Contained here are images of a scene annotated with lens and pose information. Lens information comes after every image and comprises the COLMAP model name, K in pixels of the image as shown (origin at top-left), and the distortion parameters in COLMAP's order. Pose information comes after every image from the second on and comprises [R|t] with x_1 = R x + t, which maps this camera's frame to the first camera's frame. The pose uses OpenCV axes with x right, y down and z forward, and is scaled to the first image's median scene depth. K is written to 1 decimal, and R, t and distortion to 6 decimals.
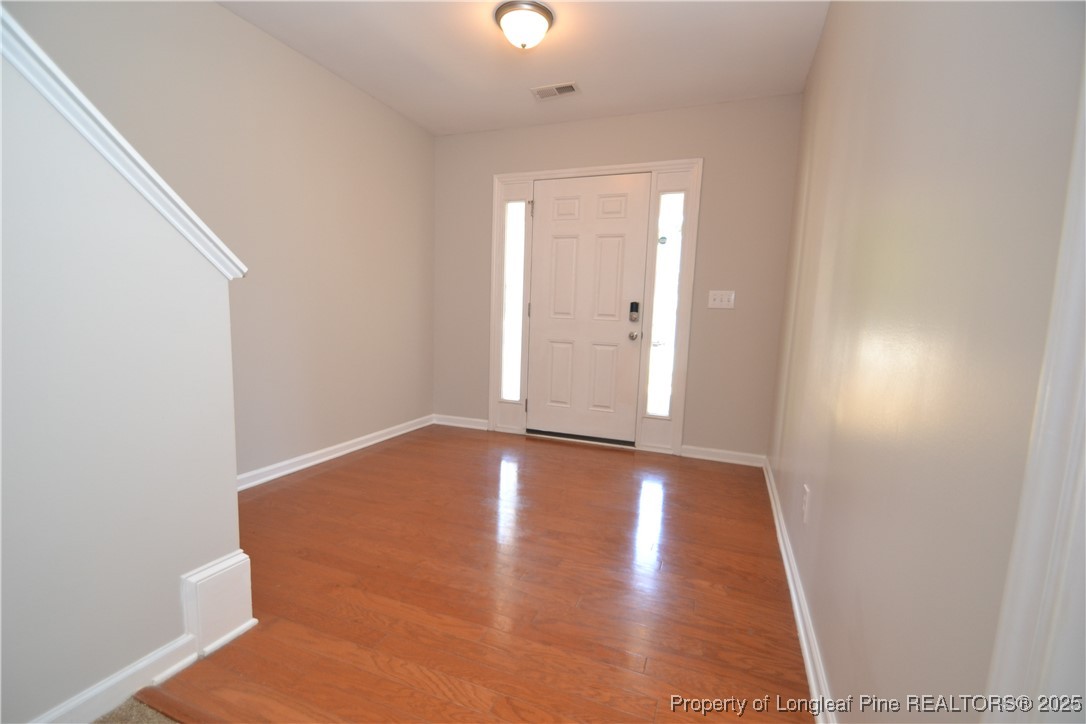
lens RADIAL K [[485.4, 0, 534.7], [0, 485.4, 374.2], [0, 0, 1]] dist [0.008310, -0.015540]
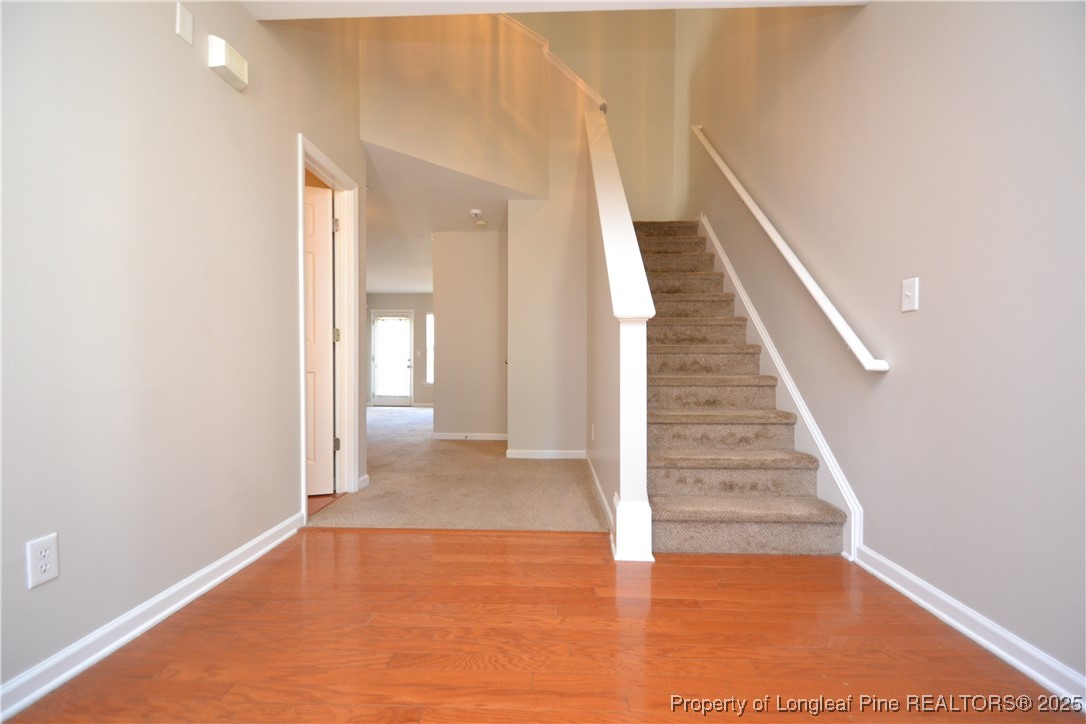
lens RADIAL K [[485.4, 0, 534.7], [0, 485.4, 374.2], [0, 0, 1]] dist [0.008310, -0.015540]
pose [[-0.942111, -0.036471, -0.333312, 0.133229], [-0.076290, 0.991310, 0.107165, -0.151420], [0.326507, 0.126390, -0.936706, 2.114212]]
